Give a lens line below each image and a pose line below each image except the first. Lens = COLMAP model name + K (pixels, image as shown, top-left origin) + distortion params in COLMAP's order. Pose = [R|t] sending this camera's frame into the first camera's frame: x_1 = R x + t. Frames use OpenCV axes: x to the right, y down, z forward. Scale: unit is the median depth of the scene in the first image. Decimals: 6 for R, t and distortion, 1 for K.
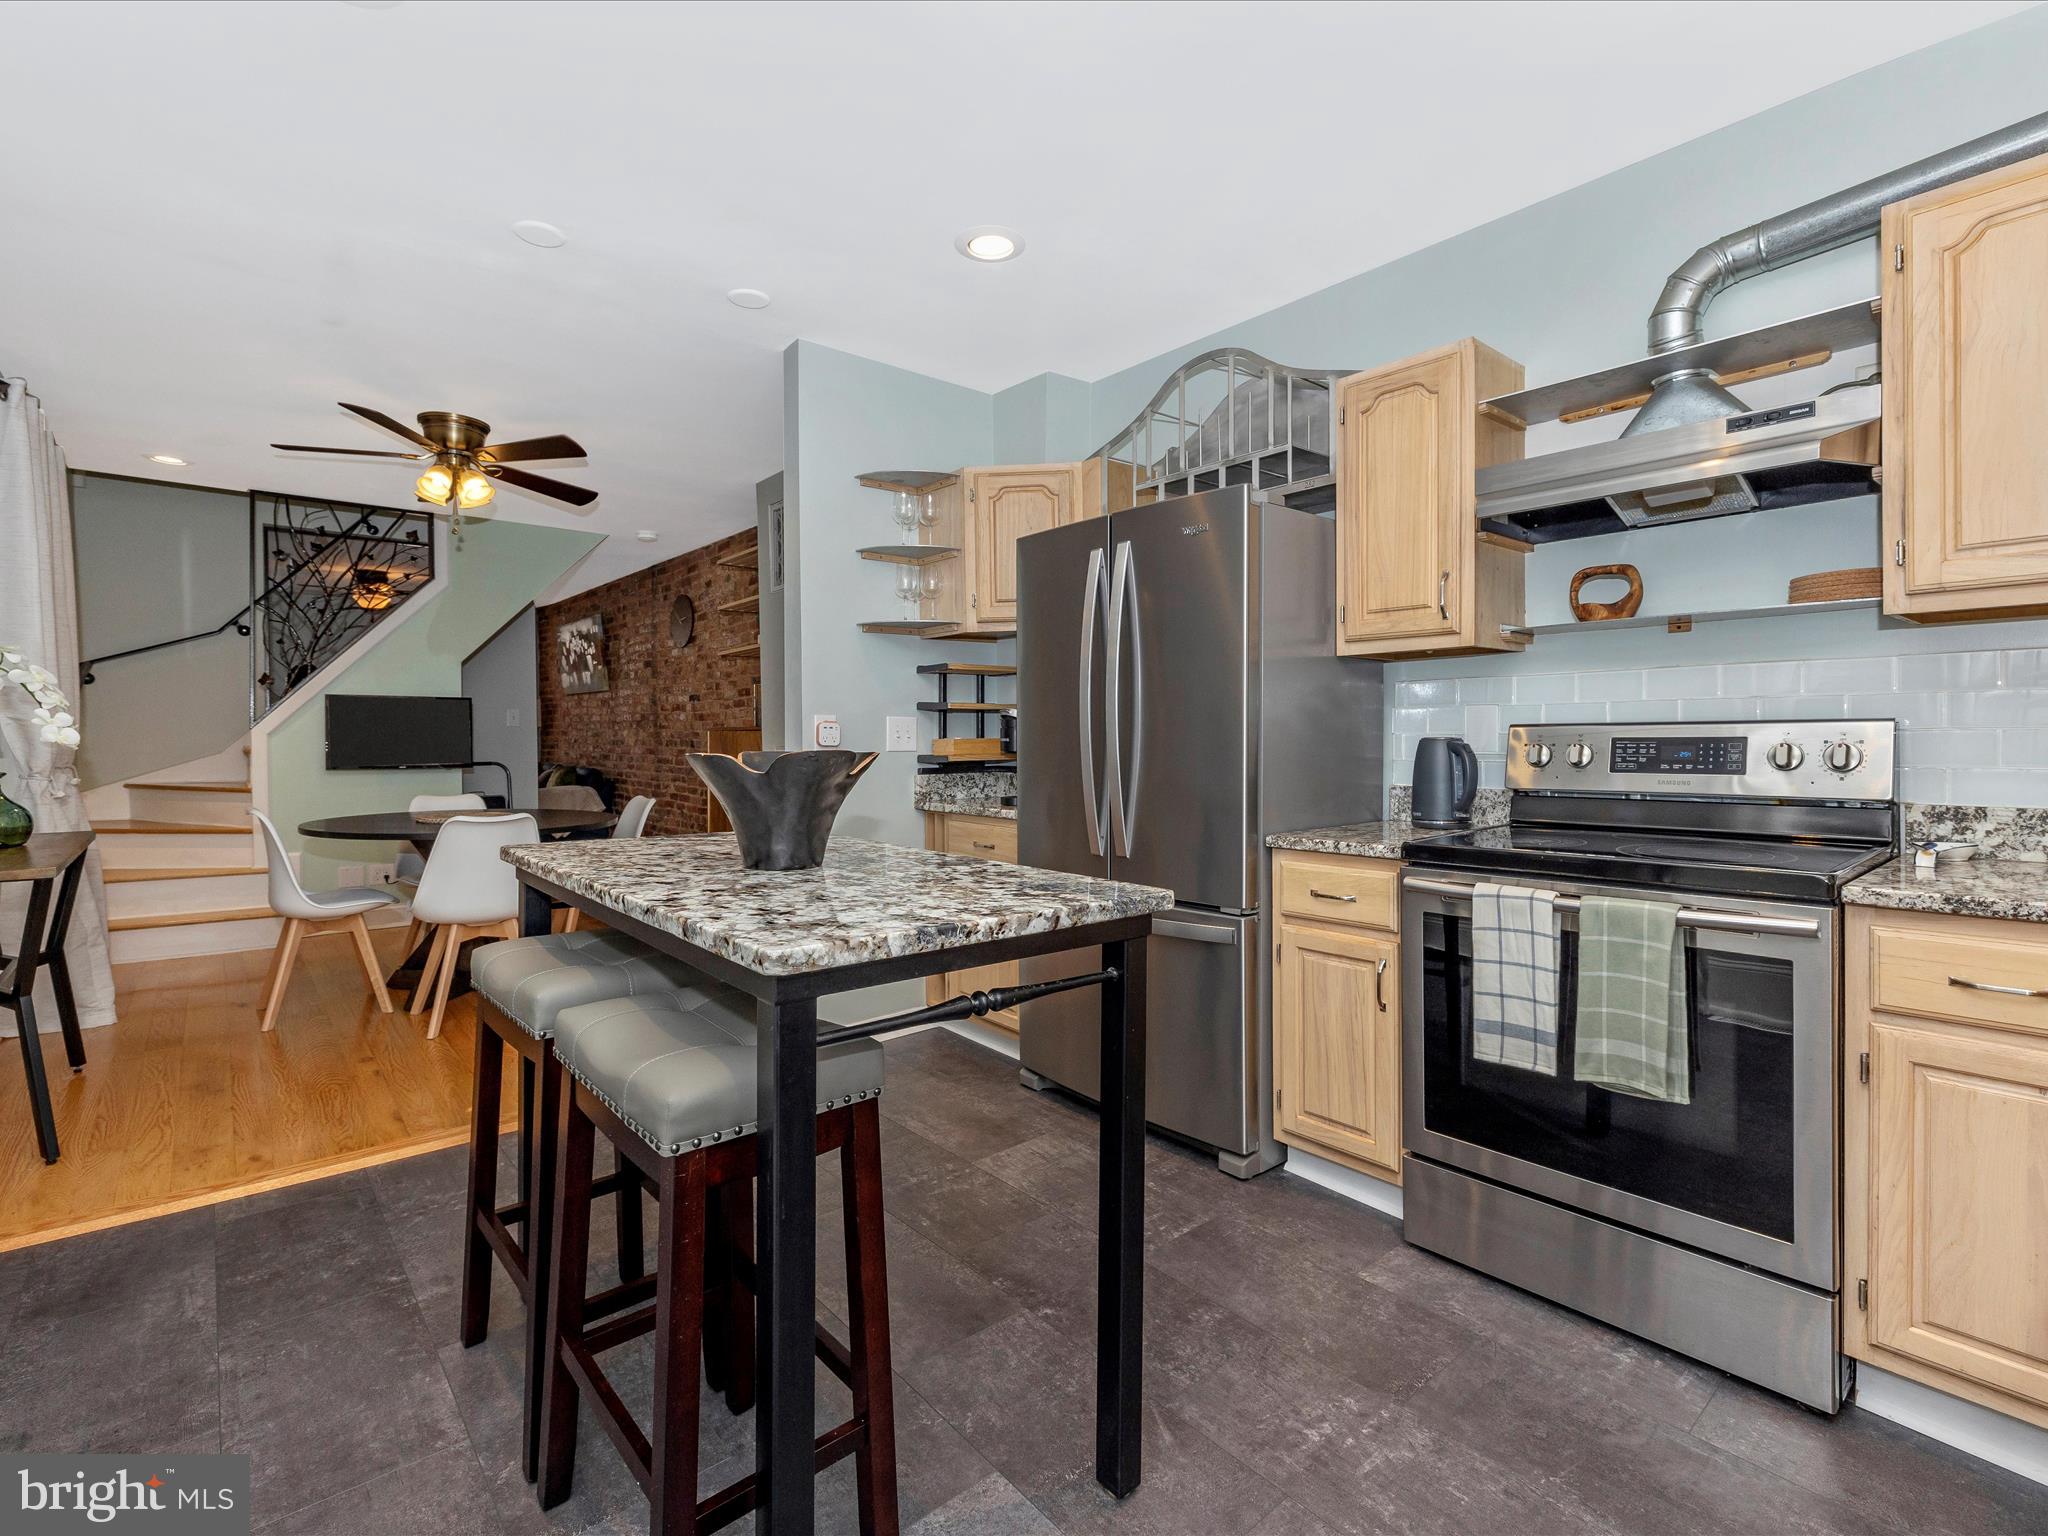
lens RADIAL K [[971.5, 0, 1019.9], [0, 971.5, 737.1], [0, 0, 1]] dist [-0.002476, -0.000662]
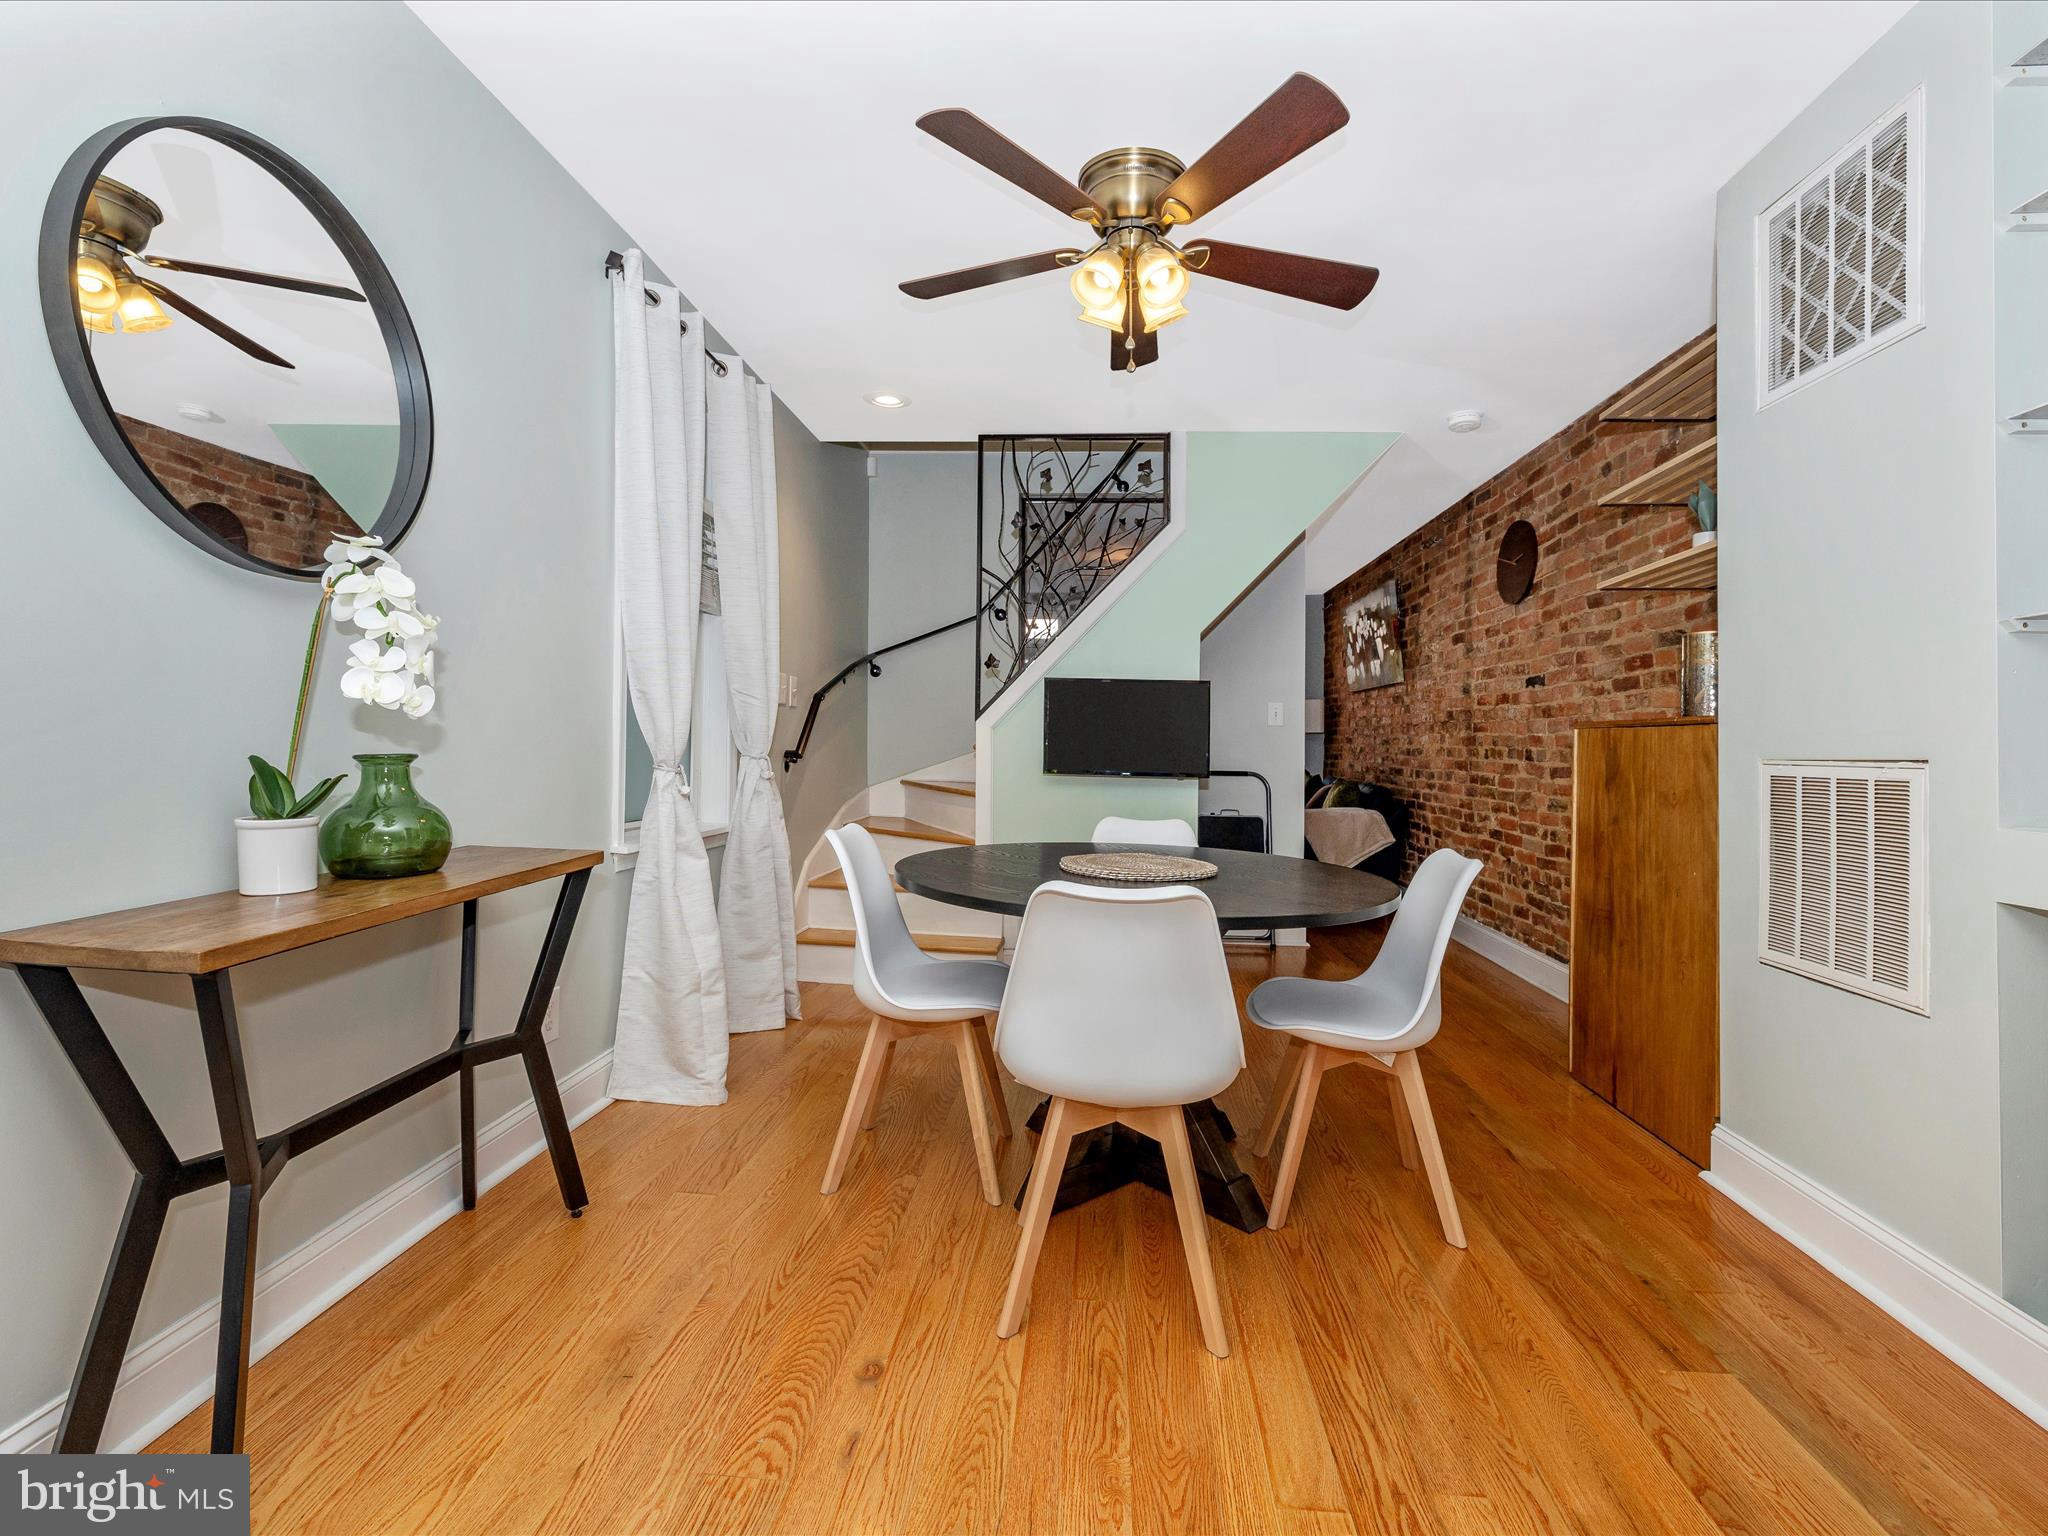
lens RADIAL K [[971.5, 0, 1019.9], [0, 971.5, 737.1], [0, 0, 1]] dist [-0.002476, -0.000662]
pose [[0.709433, 0.011805, -0.704674, -0.123004], [-0.023451, 0.999701, -0.006862, 0.007091], [0.704383, 0.021393, 0.709498, 0.306478]]
